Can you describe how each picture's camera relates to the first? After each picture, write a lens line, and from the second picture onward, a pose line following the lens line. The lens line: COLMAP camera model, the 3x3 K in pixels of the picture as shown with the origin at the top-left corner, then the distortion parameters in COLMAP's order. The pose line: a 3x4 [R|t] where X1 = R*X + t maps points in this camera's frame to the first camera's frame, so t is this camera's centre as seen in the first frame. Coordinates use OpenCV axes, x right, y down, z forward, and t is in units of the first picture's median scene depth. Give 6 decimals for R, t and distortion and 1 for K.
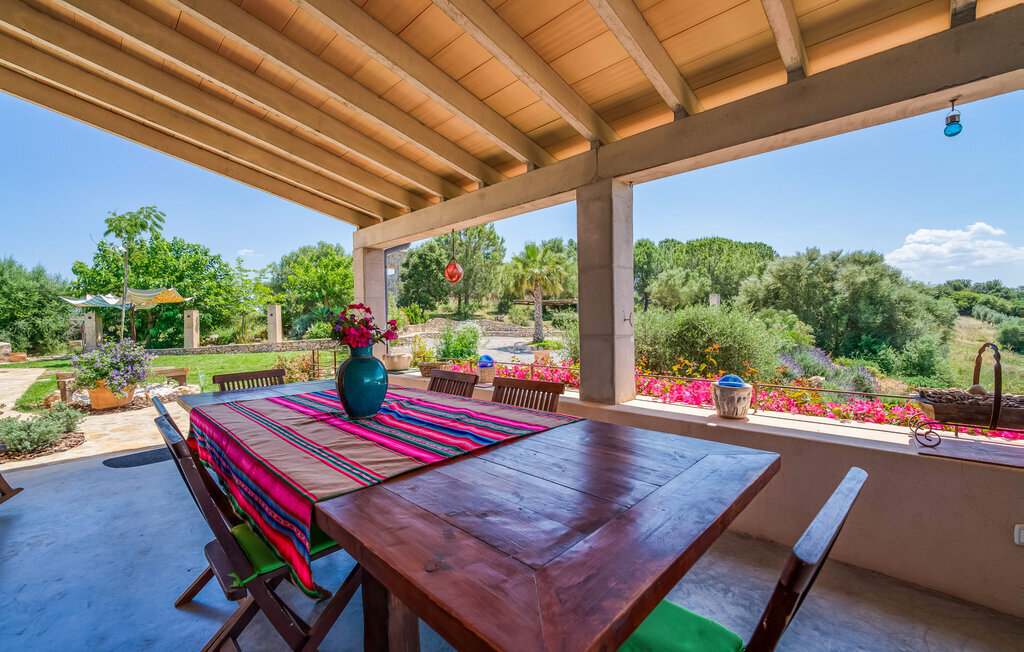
lens RADIAL K [[413.3, 0, 512.0], [0, 413.3, 326.0], [0, 0, 1]] dist [-0.008369, -0.000035]
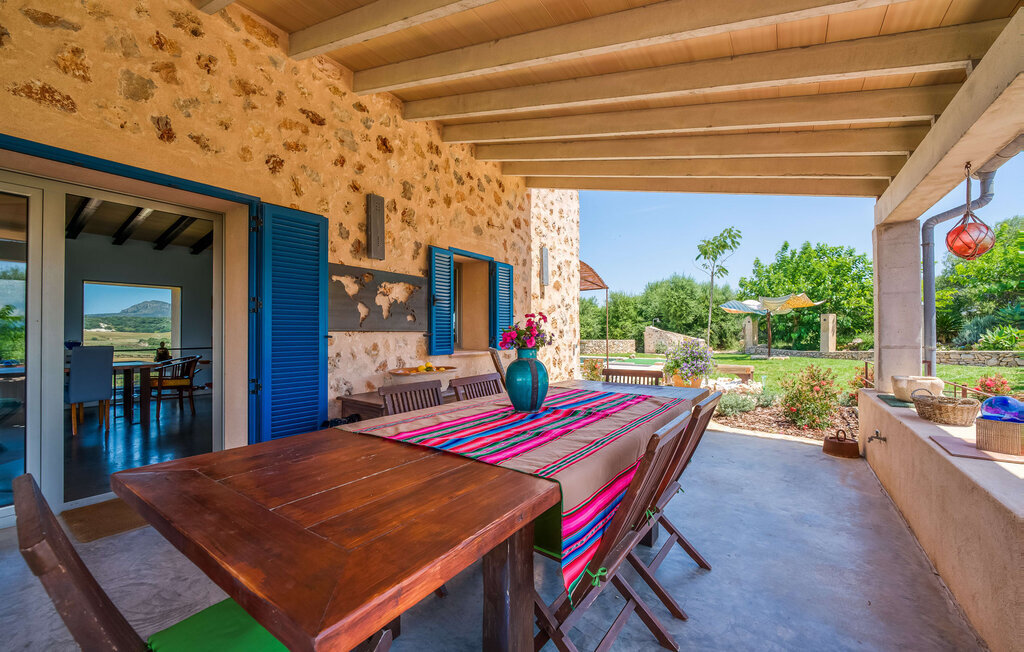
lens RADIAL K [[413.3, 0, 512.0], [0, 413.3, 326.0], [0, 0, 1]] dist [-0.008369, -0.000035]
pose [[0.161731, 0.005102, -0.986822, 0.078298], [-0.012713, 0.999914, 0.003087, -0.002046], [0.986753, 0.012046, 0.161782, 0.079538]]
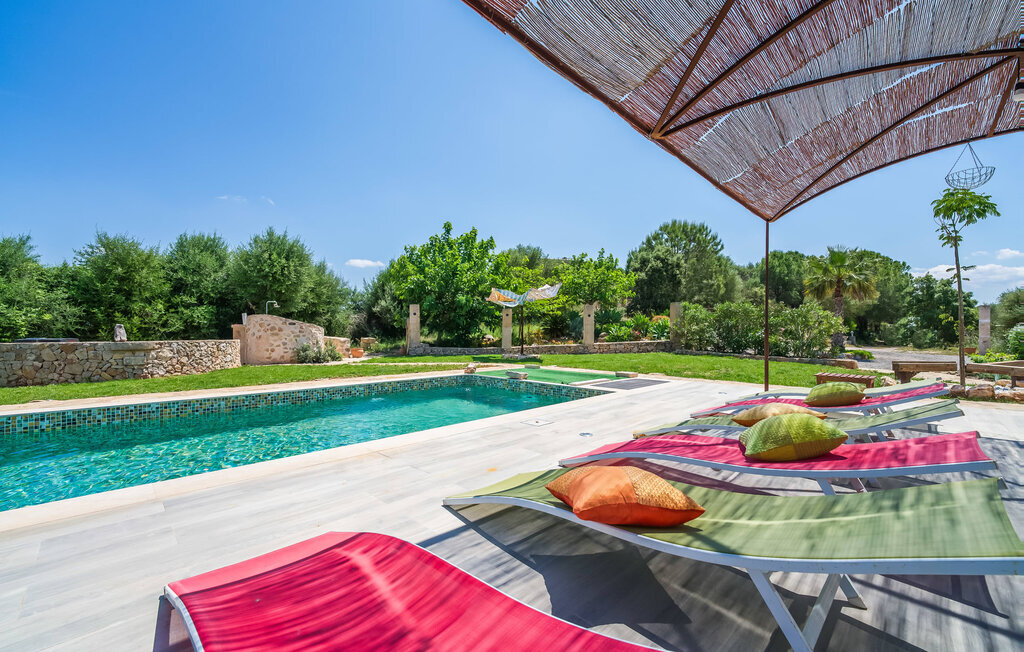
lens RADIAL K [[413.3, 0, 512.0], [0, 413.3, 326.0], [0, 0, 1]] dist [-0.008369, -0.000035]
pose [[0.999710, 0.021372, -0.011123, -0.694167], [-0.021689, 0.999337, -0.029257, 0.028532], [0.010491, 0.029490, 0.999510, 0.024353]]
